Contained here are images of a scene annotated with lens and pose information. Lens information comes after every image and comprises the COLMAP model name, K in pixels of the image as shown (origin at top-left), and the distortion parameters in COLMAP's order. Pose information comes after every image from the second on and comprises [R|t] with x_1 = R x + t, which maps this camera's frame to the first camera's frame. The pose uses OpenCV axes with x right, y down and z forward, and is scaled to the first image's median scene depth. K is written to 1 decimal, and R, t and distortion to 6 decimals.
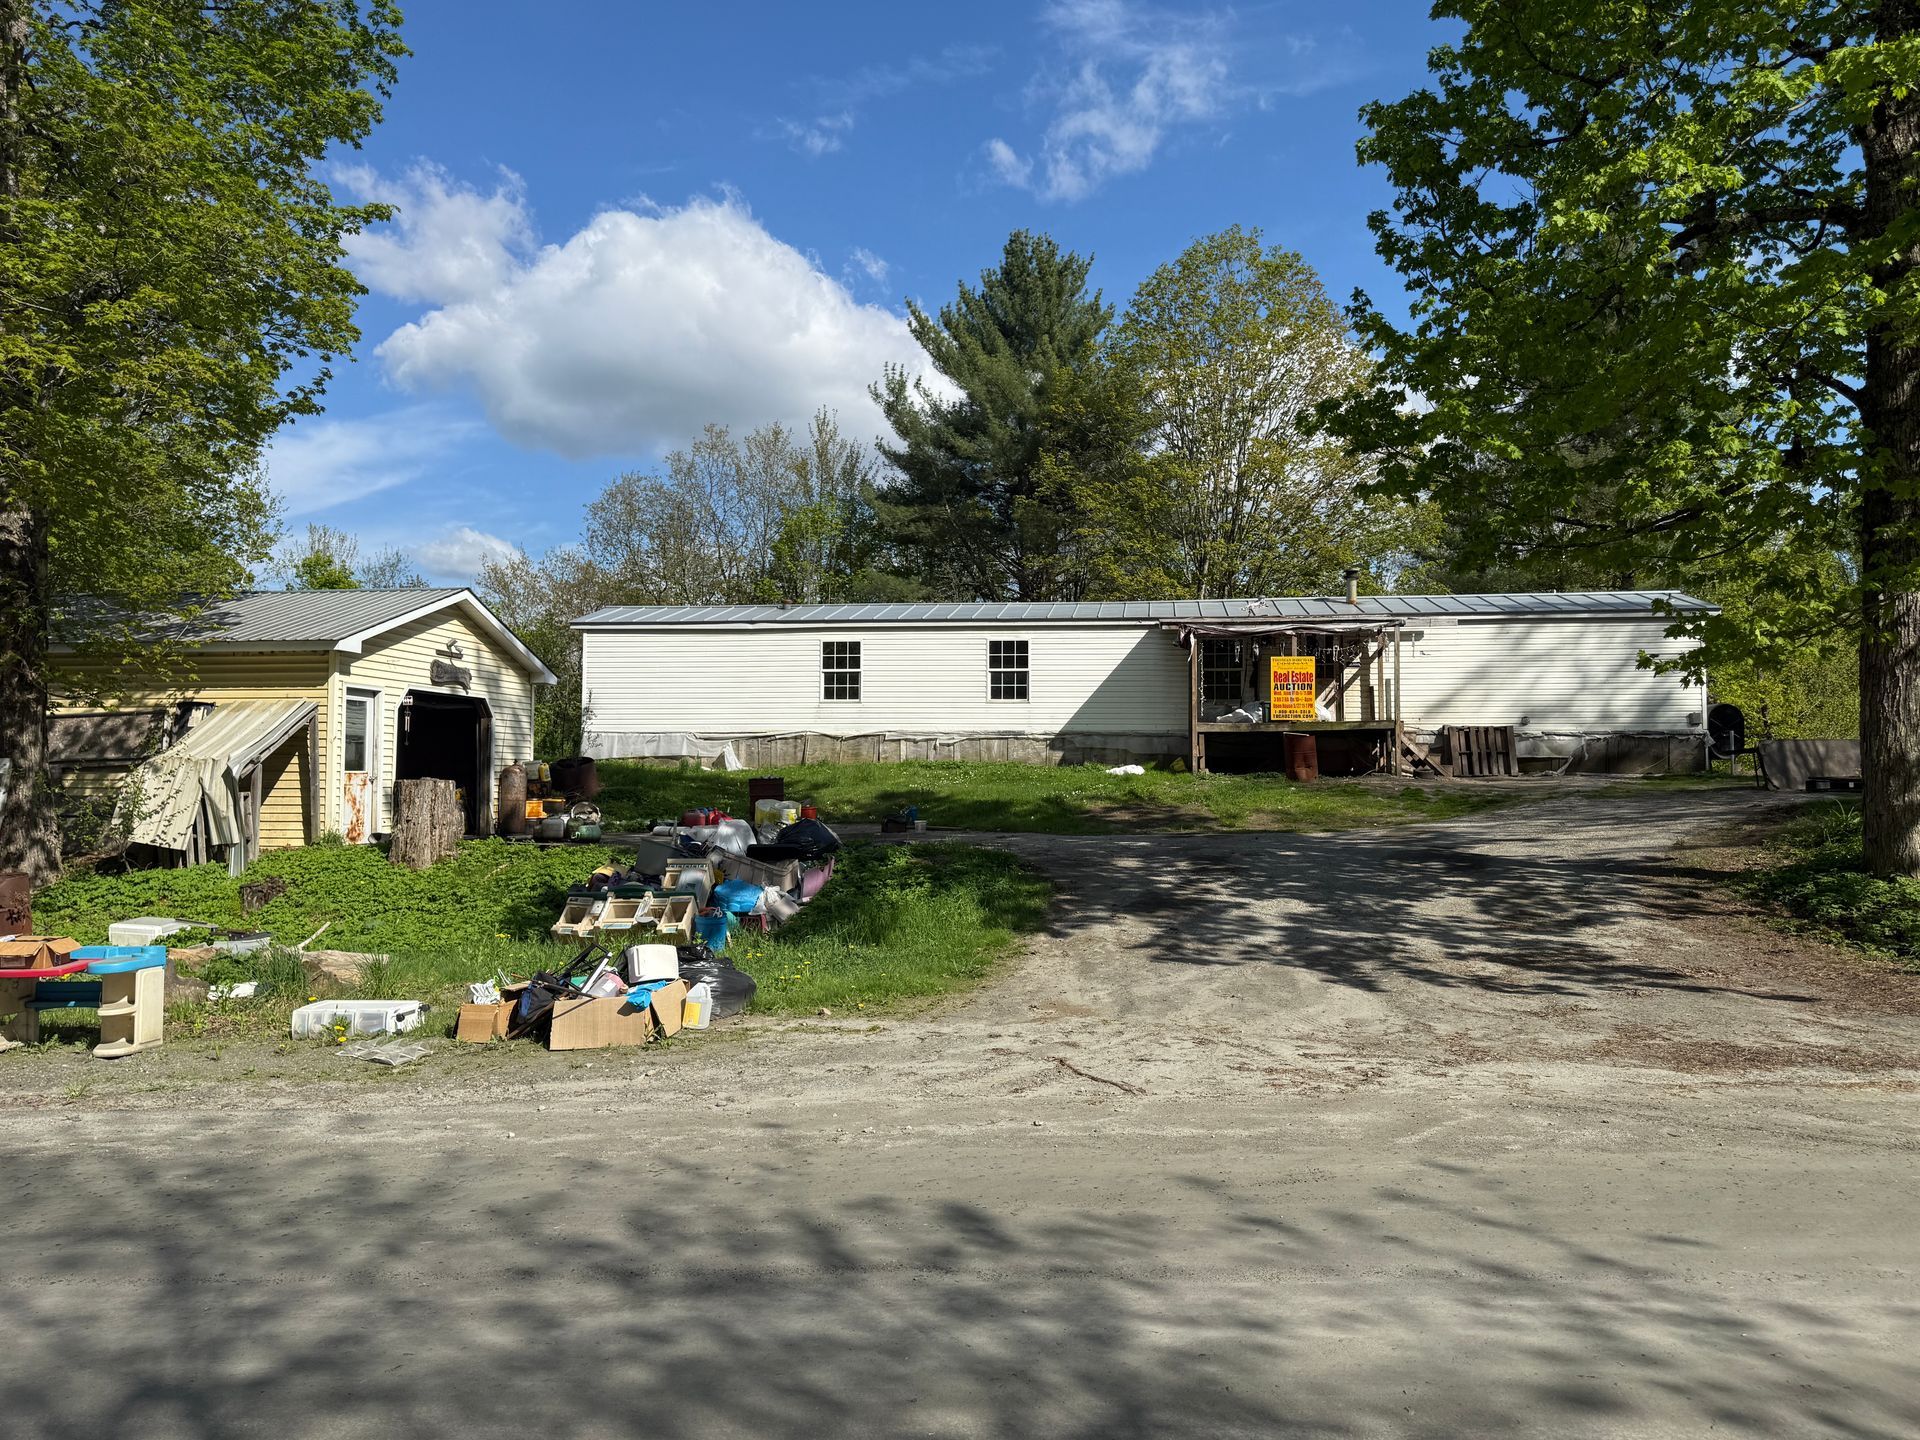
lens RADIAL K [[1379.9, 0, 958.5], [0, 1379.9, 696.2], [0, 0, 1]] dist [0.091400, -0.106227]
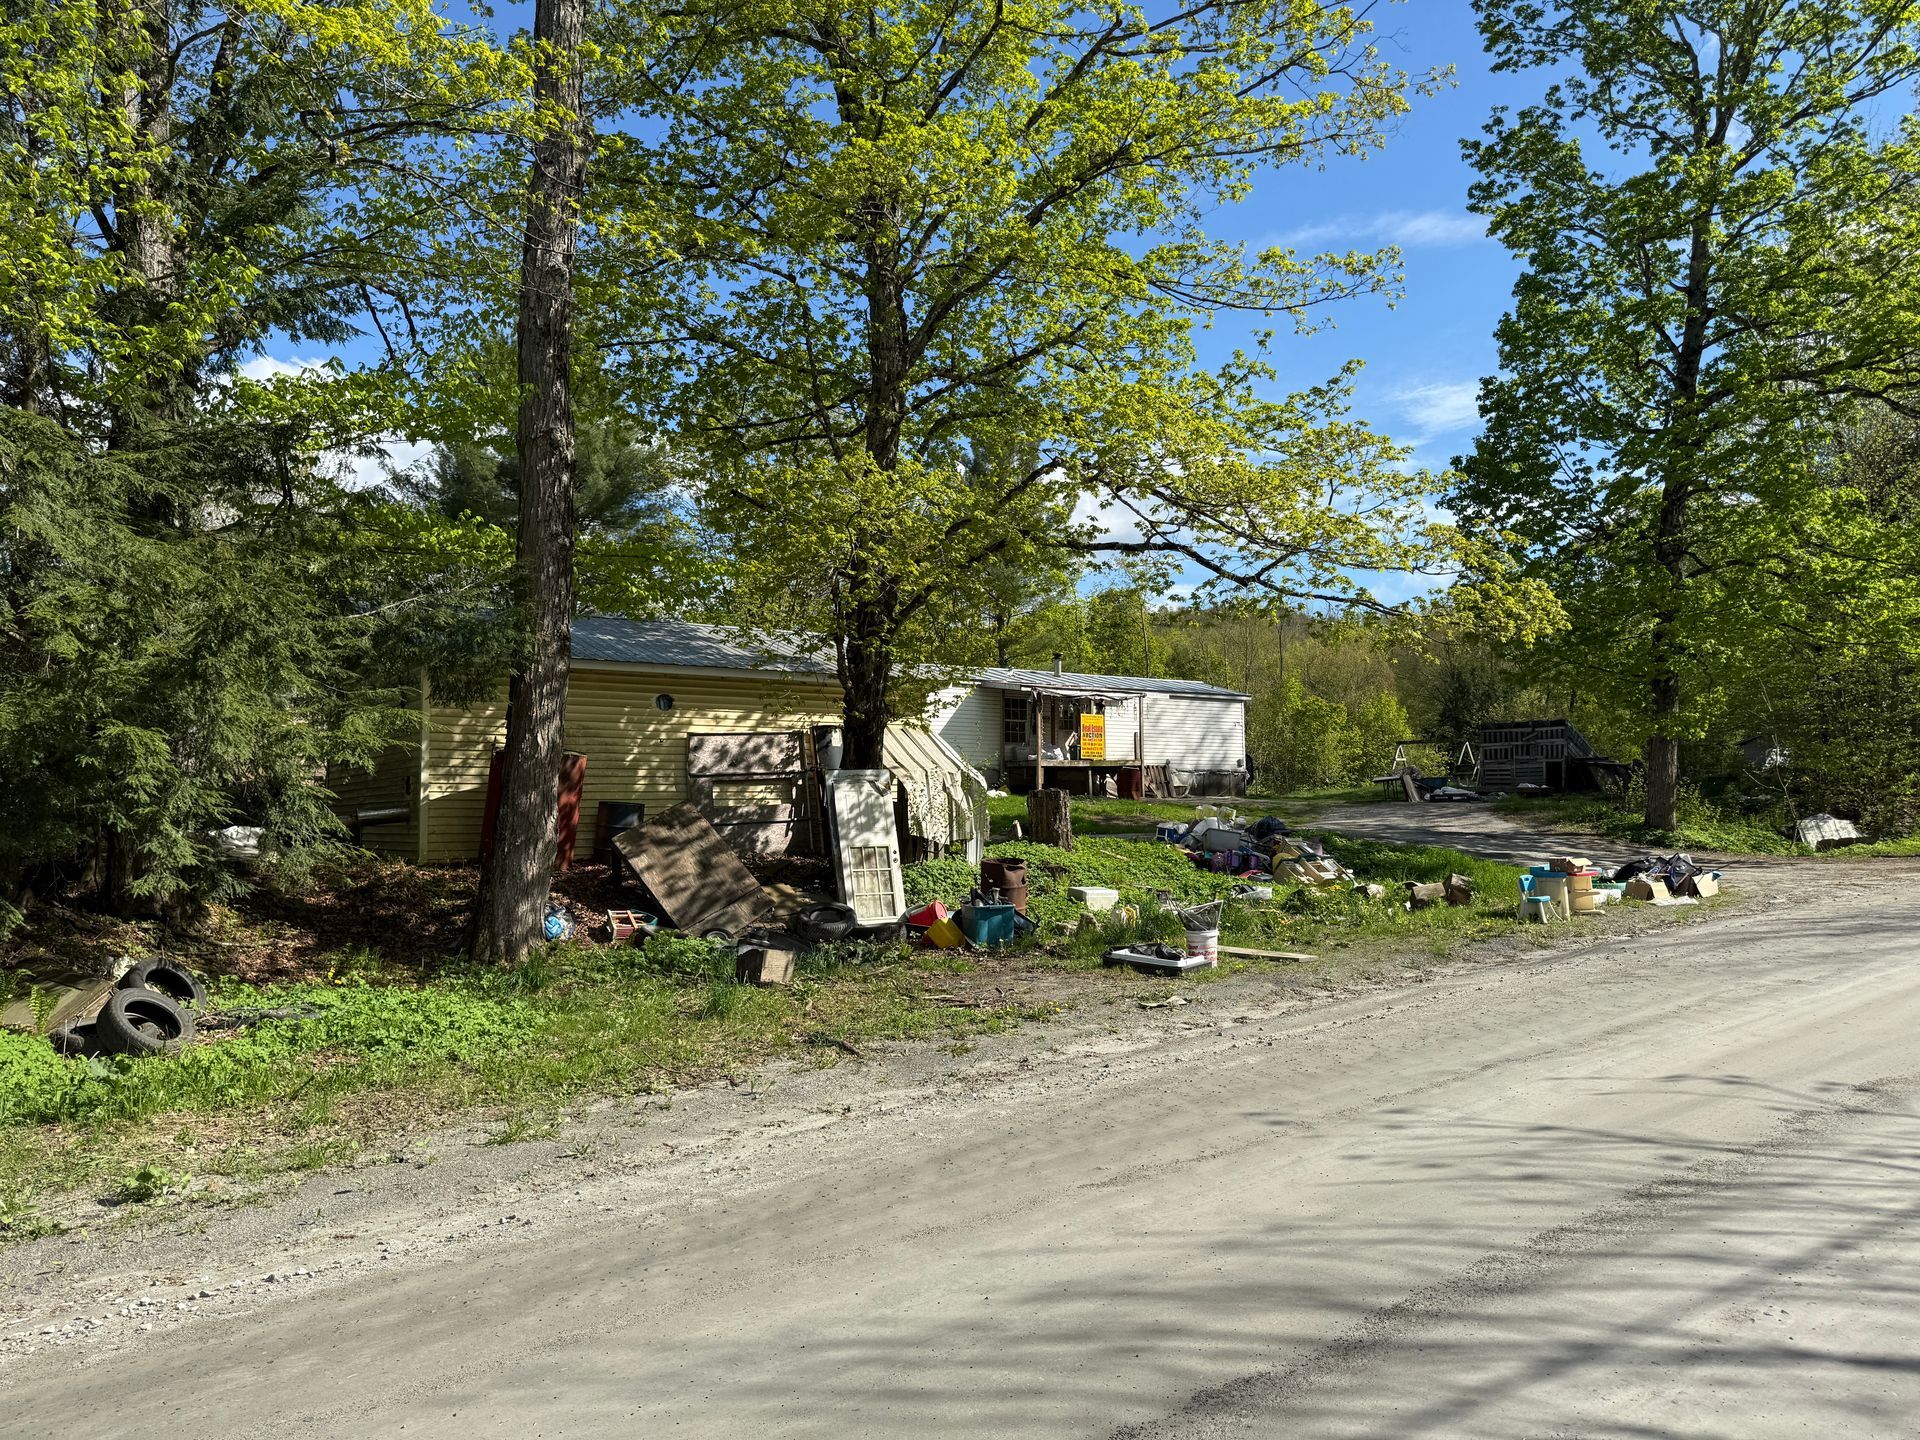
lens RADIAL K [[1379.9, 0, 977.2], [0, 1379.9, 688.0], [0, 0, 1]] dist [0.091400, -0.106227]
pose [[0.721724, 0.052763, 0.690167, -0.788191], [-0.025554, 0.998442, -0.049609, 0.016952], [-0.691709, 0.018167, 0.721947, 0.048867]]
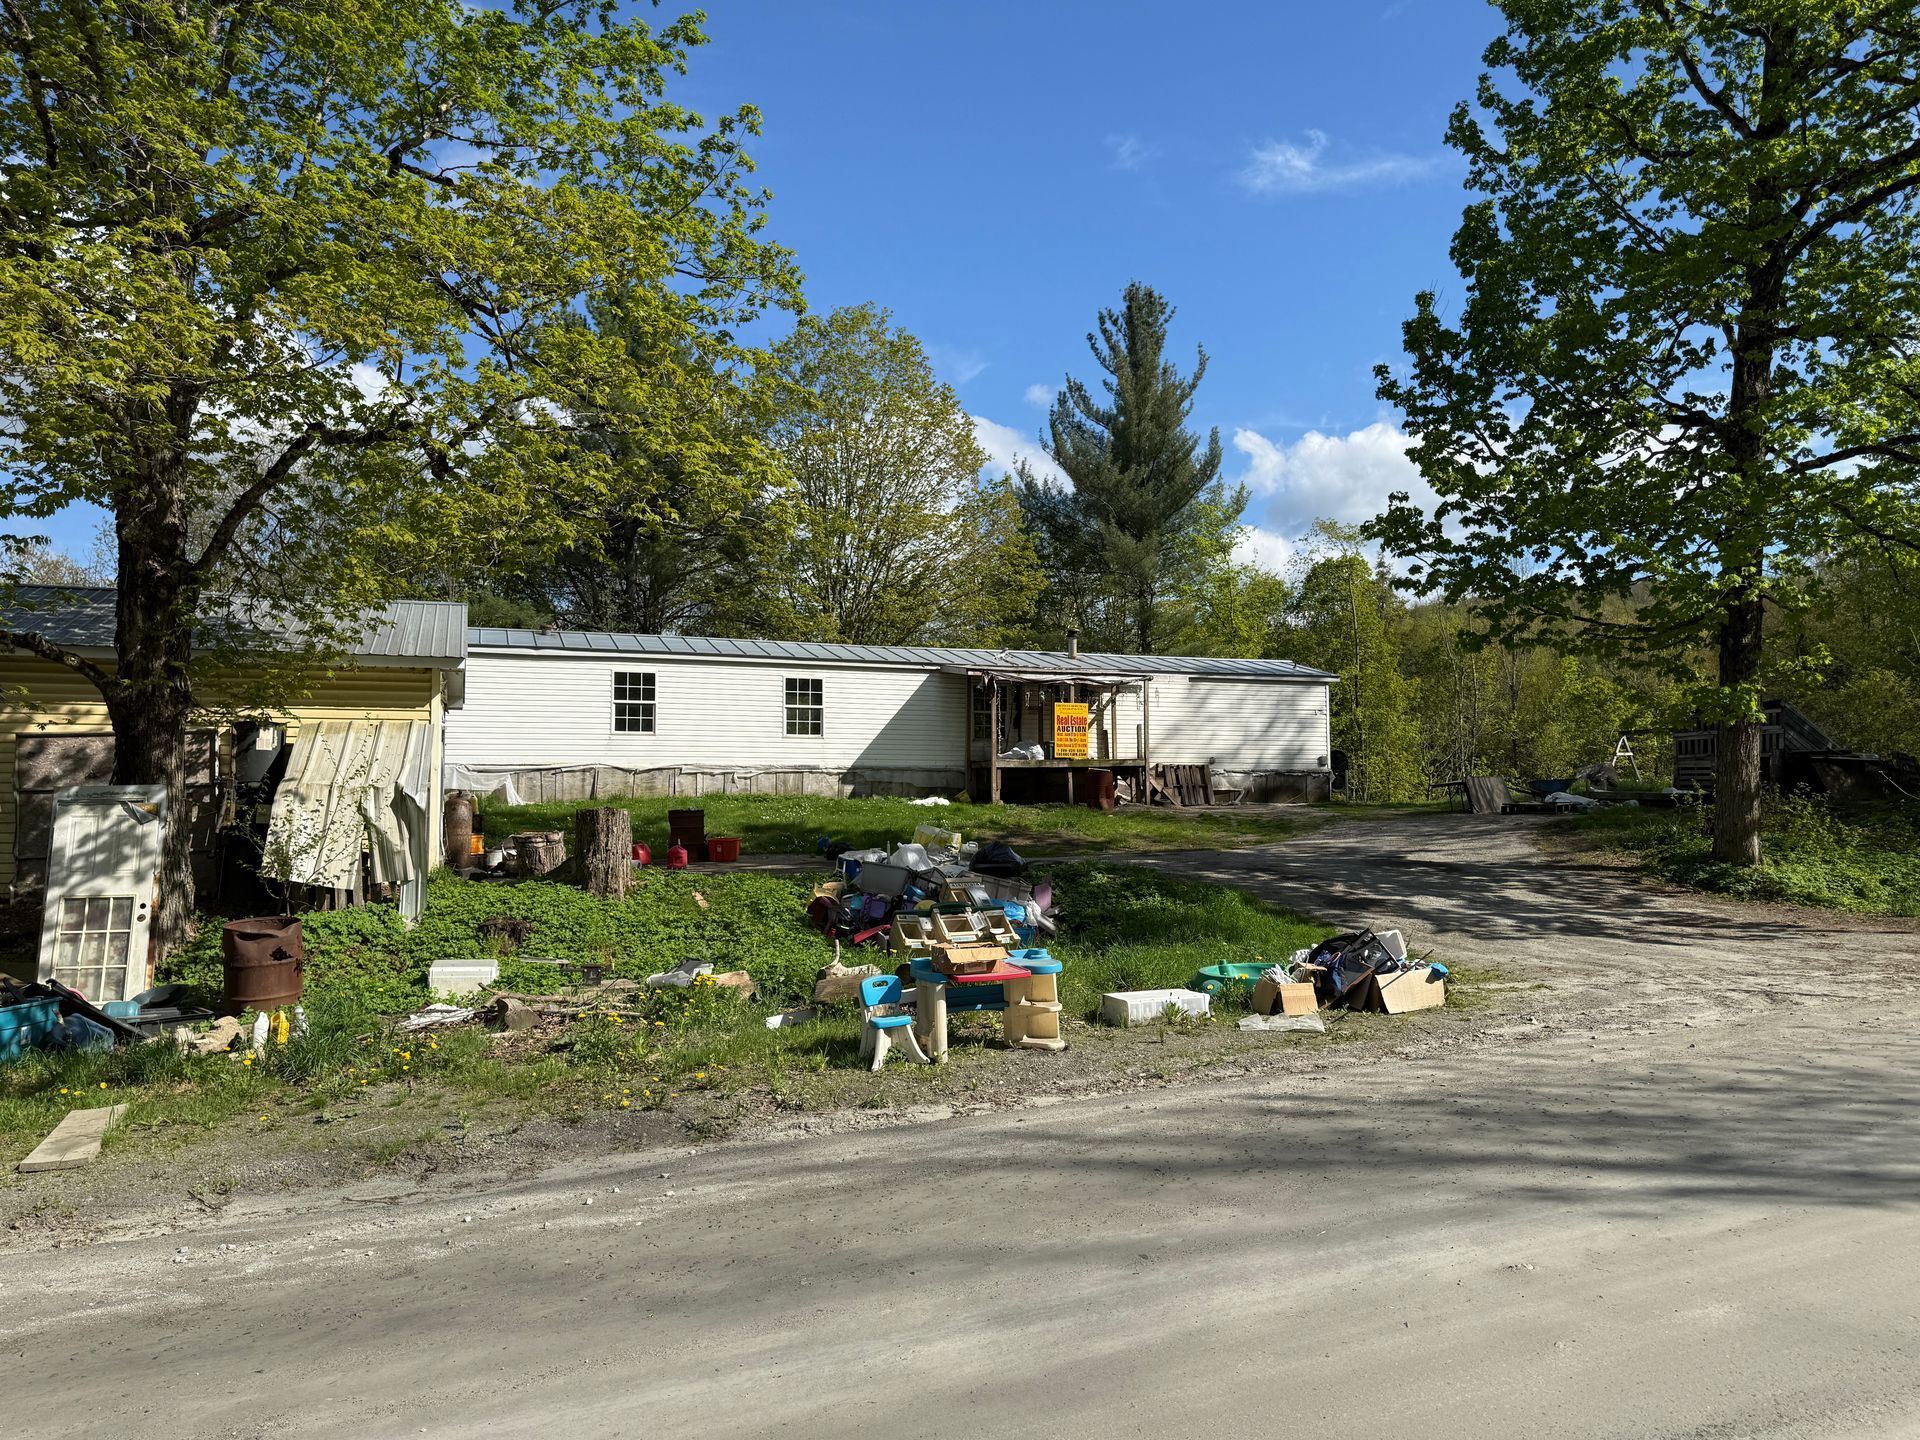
lens RADIAL K [[1379.9, 0, 979.5], [0, 1379.9, 700.4], [0, 0, 1]] dist [0.091400, -0.106227]
pose [[0.881284, 0.031863, 0.471512, -0.352092], [-0.020356, 0.999358, -0.029487, 0.004643], [-0.472149, 0.016389, 0.881366, 0.018216]]
